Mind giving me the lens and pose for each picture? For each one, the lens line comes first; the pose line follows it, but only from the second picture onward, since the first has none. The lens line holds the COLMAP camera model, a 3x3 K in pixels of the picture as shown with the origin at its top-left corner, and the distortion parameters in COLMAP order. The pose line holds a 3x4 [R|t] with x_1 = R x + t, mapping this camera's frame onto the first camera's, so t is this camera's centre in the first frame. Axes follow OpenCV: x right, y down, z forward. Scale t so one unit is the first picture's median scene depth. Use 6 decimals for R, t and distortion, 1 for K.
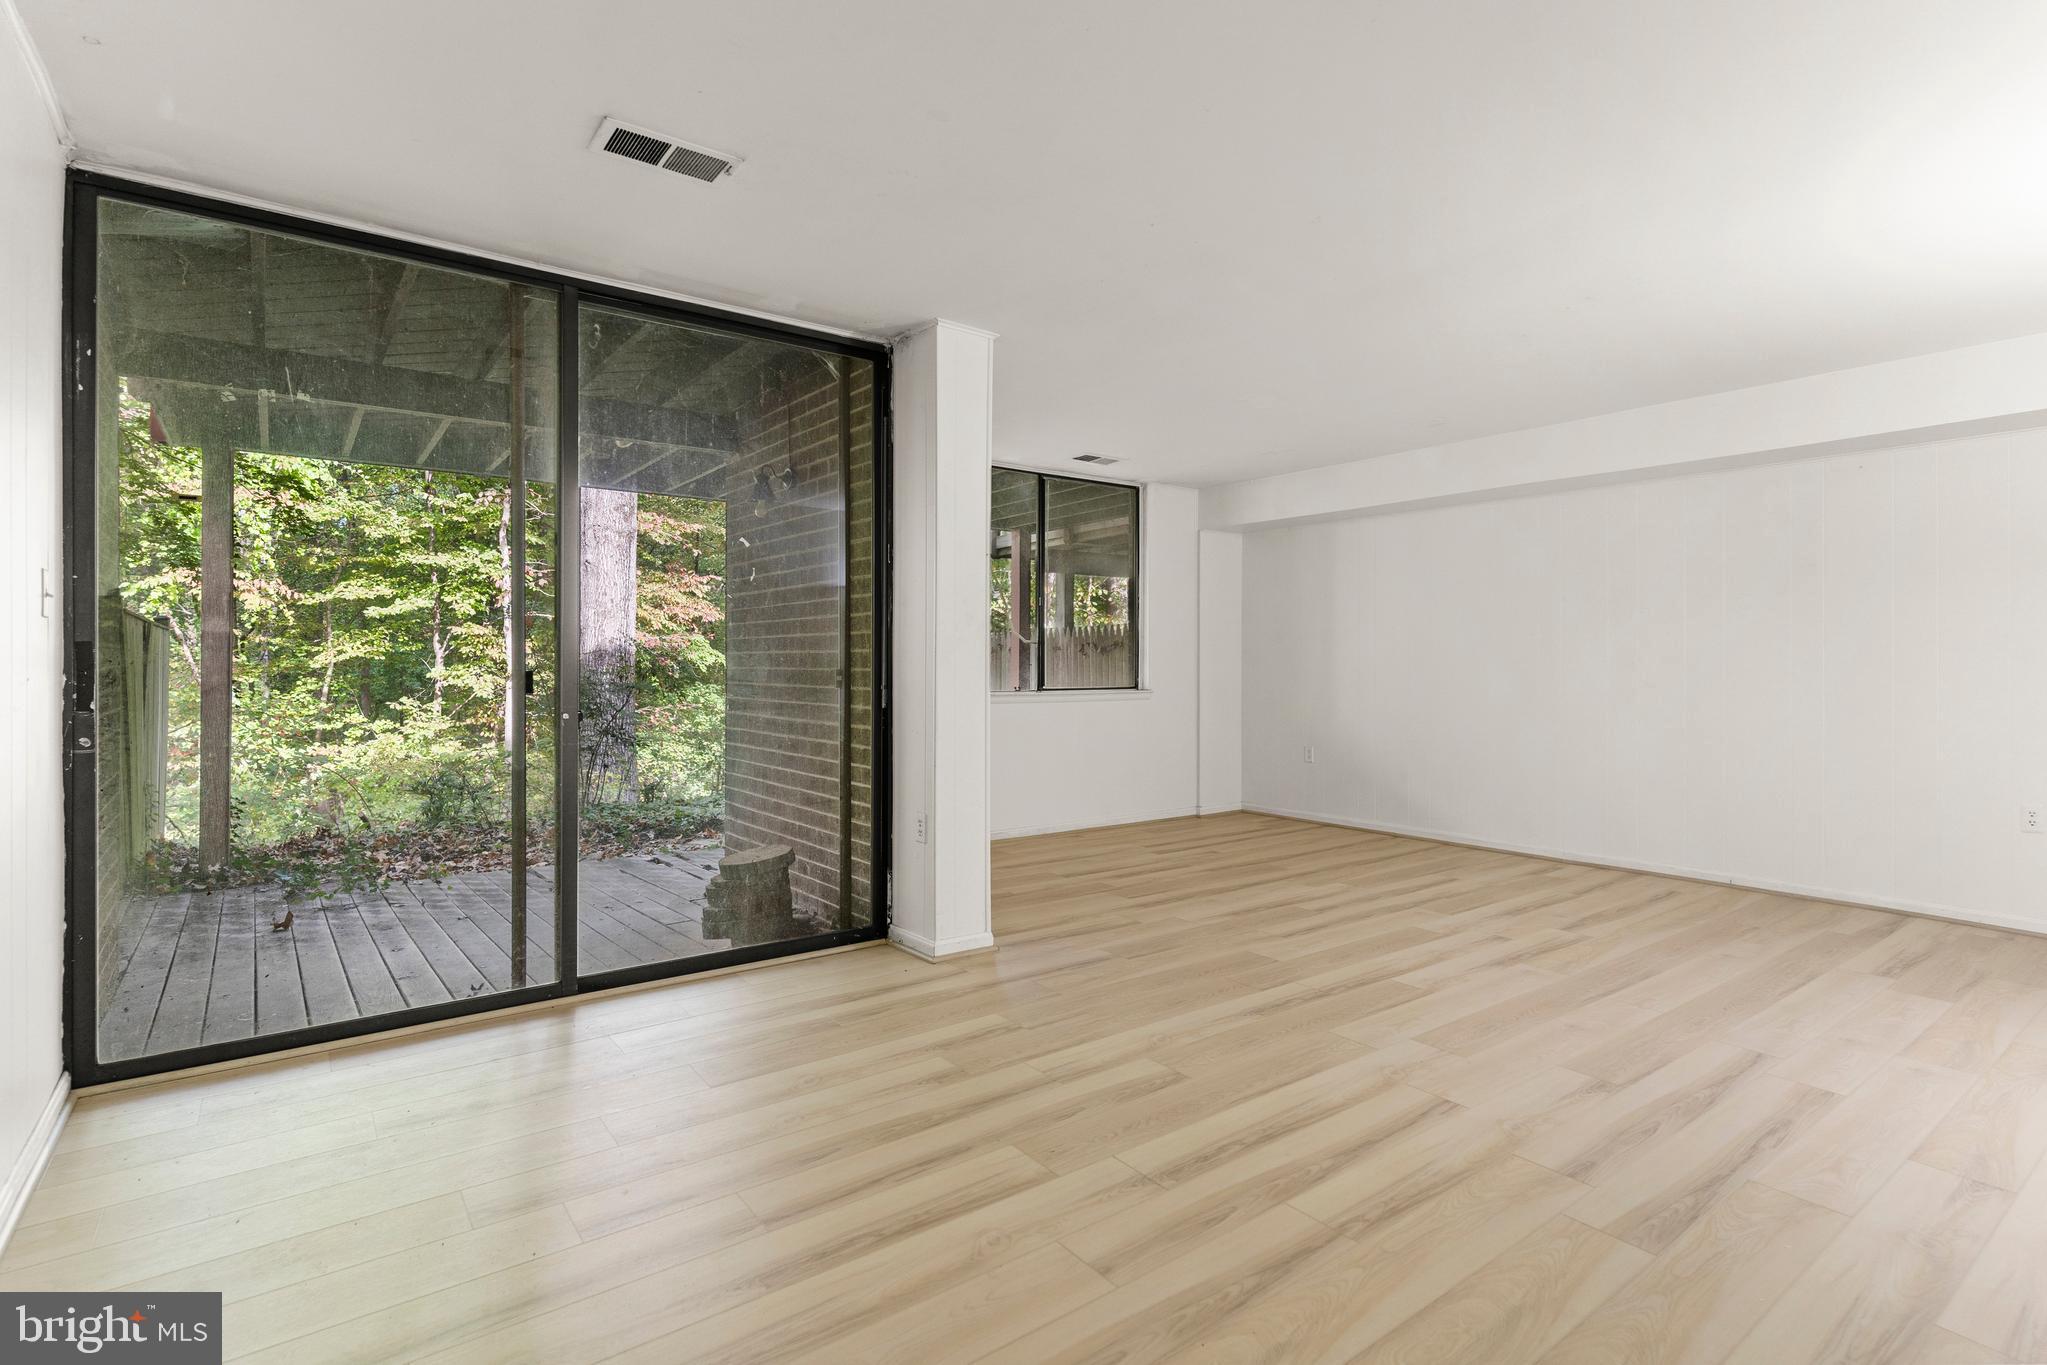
lens RADIAL K [[983.4, 0, 1006.8], [0, 983.4, 673.8], [0, 0, 1]] dist [0.011183, -0.001438]
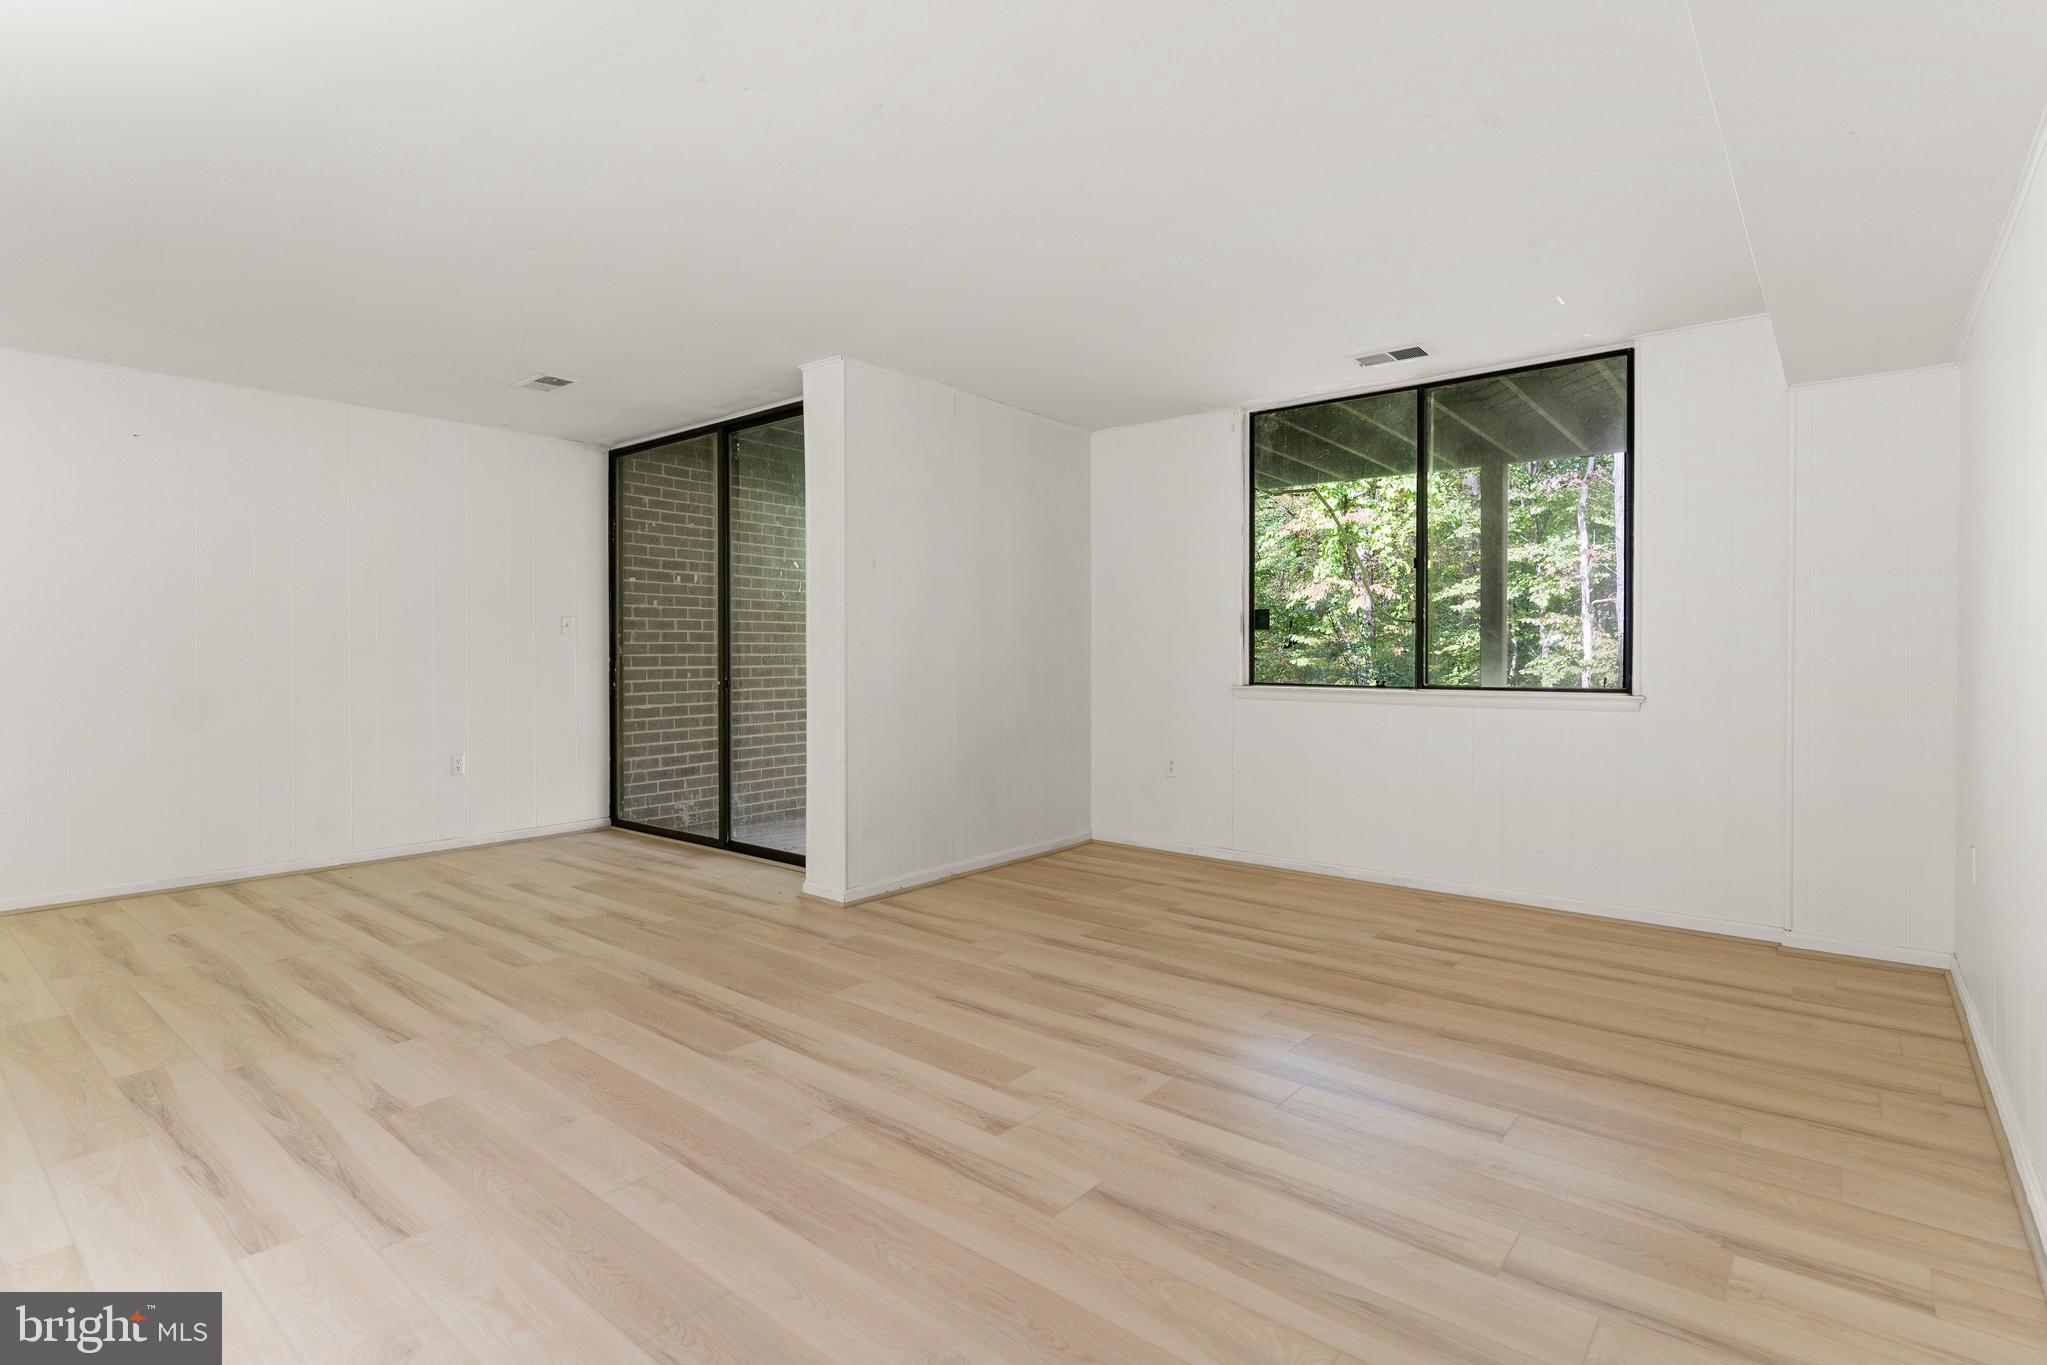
lens RADIAL K [[983.4, 0, 1012.0], [0, 983.4, 671.3], [0, 0, 1]] dist [0.011183, -0.001438]
pose [[0.235354, 0.016700, -0.971766, 1.455173], [-0.007118, 0.999855, 0.015459, -0.007521], [0.971884, 0.003279, 0.235439, 1.203337]]
